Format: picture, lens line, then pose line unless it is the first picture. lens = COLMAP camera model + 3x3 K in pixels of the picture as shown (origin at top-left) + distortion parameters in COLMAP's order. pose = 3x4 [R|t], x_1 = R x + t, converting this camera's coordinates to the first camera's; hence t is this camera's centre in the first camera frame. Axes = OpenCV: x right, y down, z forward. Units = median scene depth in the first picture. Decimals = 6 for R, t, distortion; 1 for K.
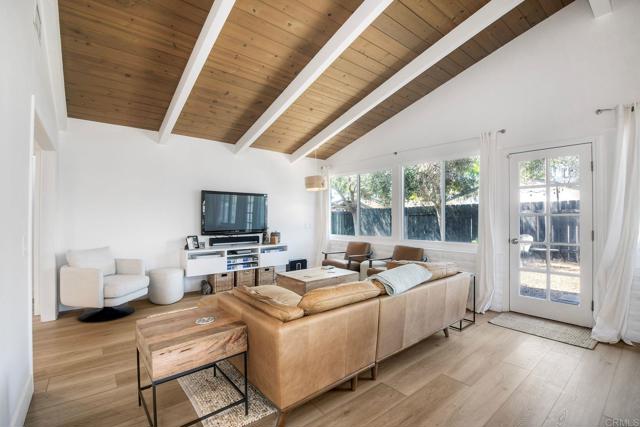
lens RADIAL K [[293.2, 0, 324.7], [0, 293.2, 213.5], [0, 0, 1]] dist [-0.004346, -0.002266]
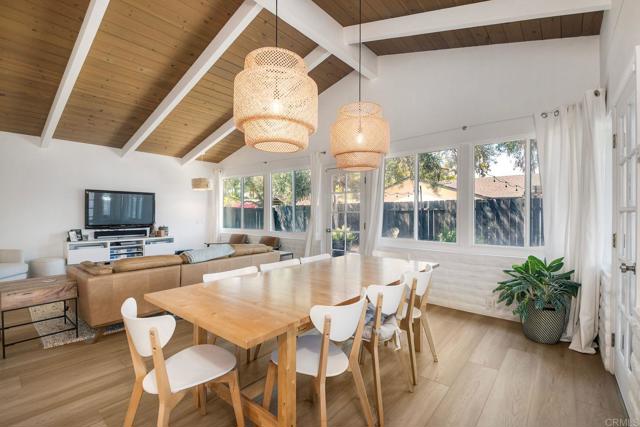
lens RADIAL K [[293.2, 0, 317.2], [0, 293.2, 213.4], [0, 0, 1]] dist [-0.004346, -0.002266]
pose [[0.982663, 0.003190, 0.185375, 0.253966], [-0.005612, 0.999906, 0.012544, -0.005873], [-0.185317, -0.013367, 0.982588, -0.281273]]
